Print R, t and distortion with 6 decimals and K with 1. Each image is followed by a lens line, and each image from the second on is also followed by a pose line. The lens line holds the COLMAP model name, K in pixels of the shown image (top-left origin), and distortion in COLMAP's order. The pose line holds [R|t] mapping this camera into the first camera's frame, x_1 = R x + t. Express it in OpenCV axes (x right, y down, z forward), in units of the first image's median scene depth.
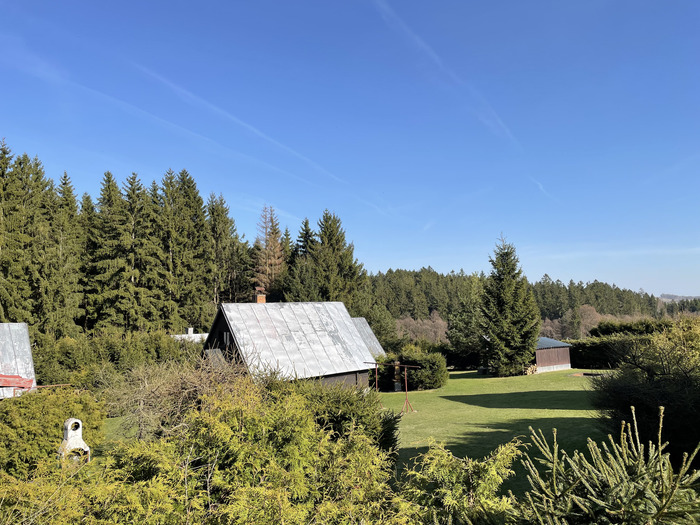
lens RADIAL K [[524.3, 0, 351.5], [0, 524.3, 259.6], [0, 0, 1]] dist [0.087669, -0.114656]
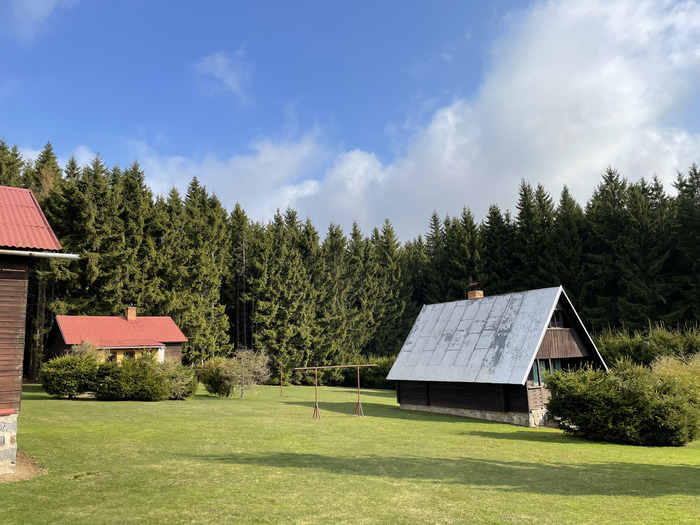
lens RADIAL K [[524.3, 0, 346.9], [0, 524.3, 263.0], [0, 0, 1]] dist [0.087669, -0.114656]
pose [[-0.191071, -0.131946, -0.972667, 0.351633], [0.139221, 0.977263, -0.159919, 0.061277], [0.971653, -0.165972, -0.168357, 0.429594]]
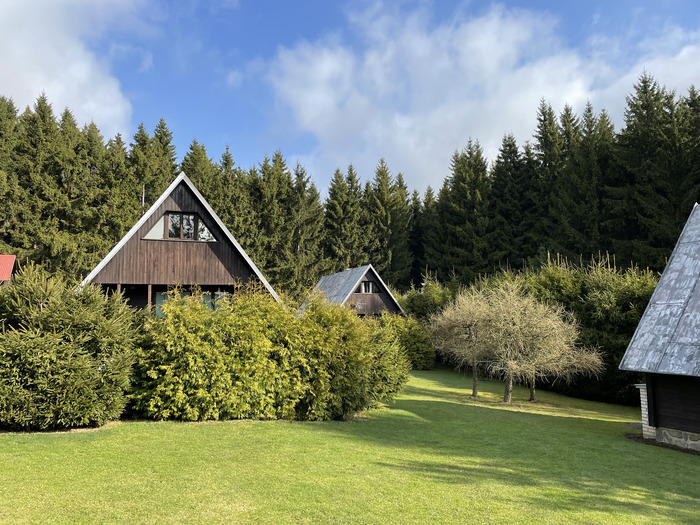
lens RADIAL K [[524.3, 0, 345.7], [0, 524.3, 261.5], [0, 0, 1]] dist [0.087669, -0.114656]
pose [[-0.398391, -0.069259, -0.914597, 0.155968], [0.115846, 0.985360, -0.125079, 0.111520], [0.909870, -0.155782, -0.384536, 0.644243]]
